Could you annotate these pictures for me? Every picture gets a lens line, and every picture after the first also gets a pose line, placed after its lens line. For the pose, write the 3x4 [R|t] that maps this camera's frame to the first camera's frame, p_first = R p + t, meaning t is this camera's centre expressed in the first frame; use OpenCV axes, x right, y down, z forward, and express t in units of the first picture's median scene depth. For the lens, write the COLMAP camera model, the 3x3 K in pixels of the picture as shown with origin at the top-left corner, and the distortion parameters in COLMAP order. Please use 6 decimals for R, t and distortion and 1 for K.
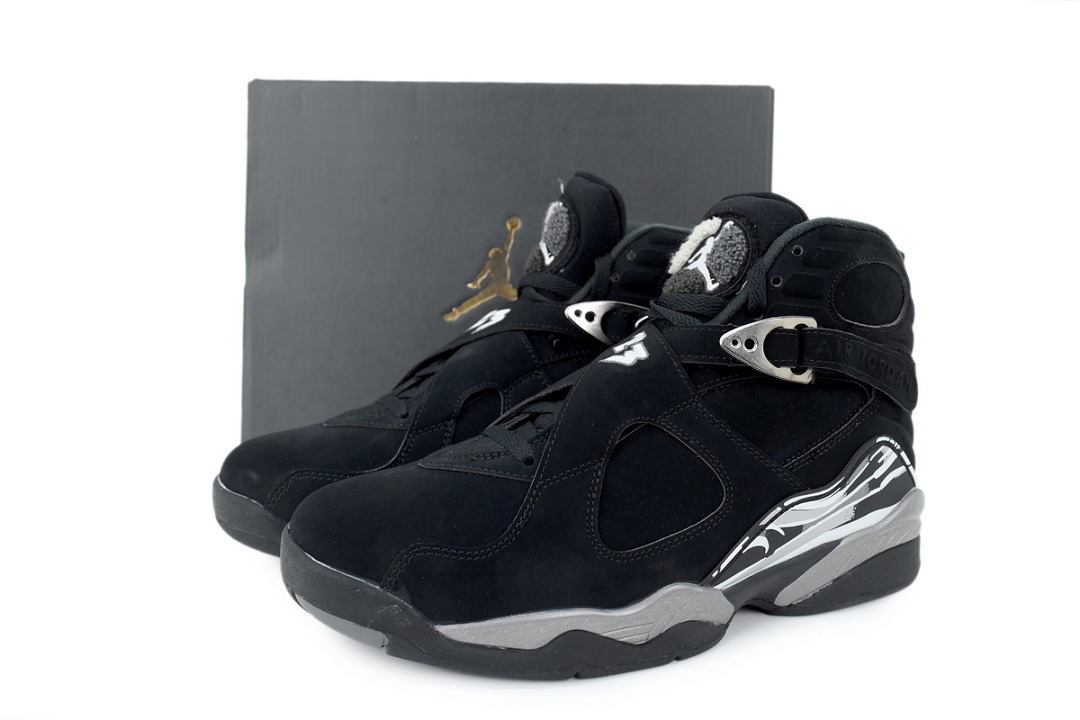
lens RADIAL K [[851.5, 0, 540.0], [0, 851.5, 360.0], [0, 0, 1]] dist [0.067585, -0.004134]
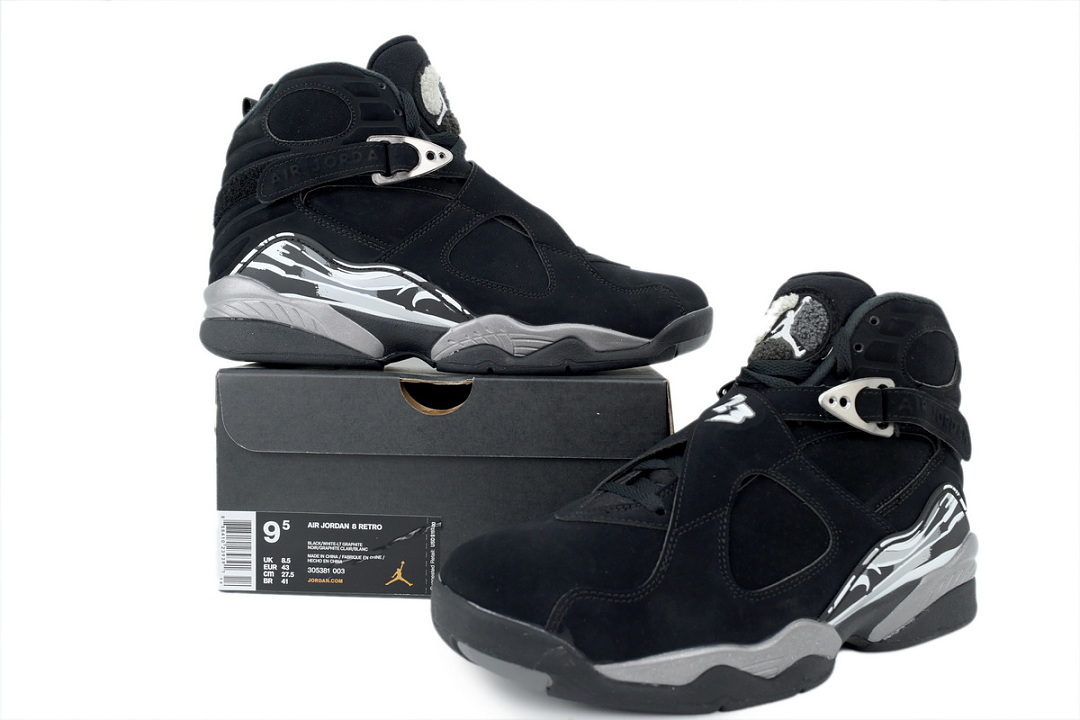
lens RADIAL K [[851.5, 0, 540.0], [0, 851.5, 360.0], [0, 0, 1]] dist [0.067585, -0.004134]
pose [[0.994811, -0.012574, 0.100958, -0.265000], [0.022419, 0.995034, -0.096980, 0.026504], [-0.099237, 0.098740, 0.990153, -0.092955]]
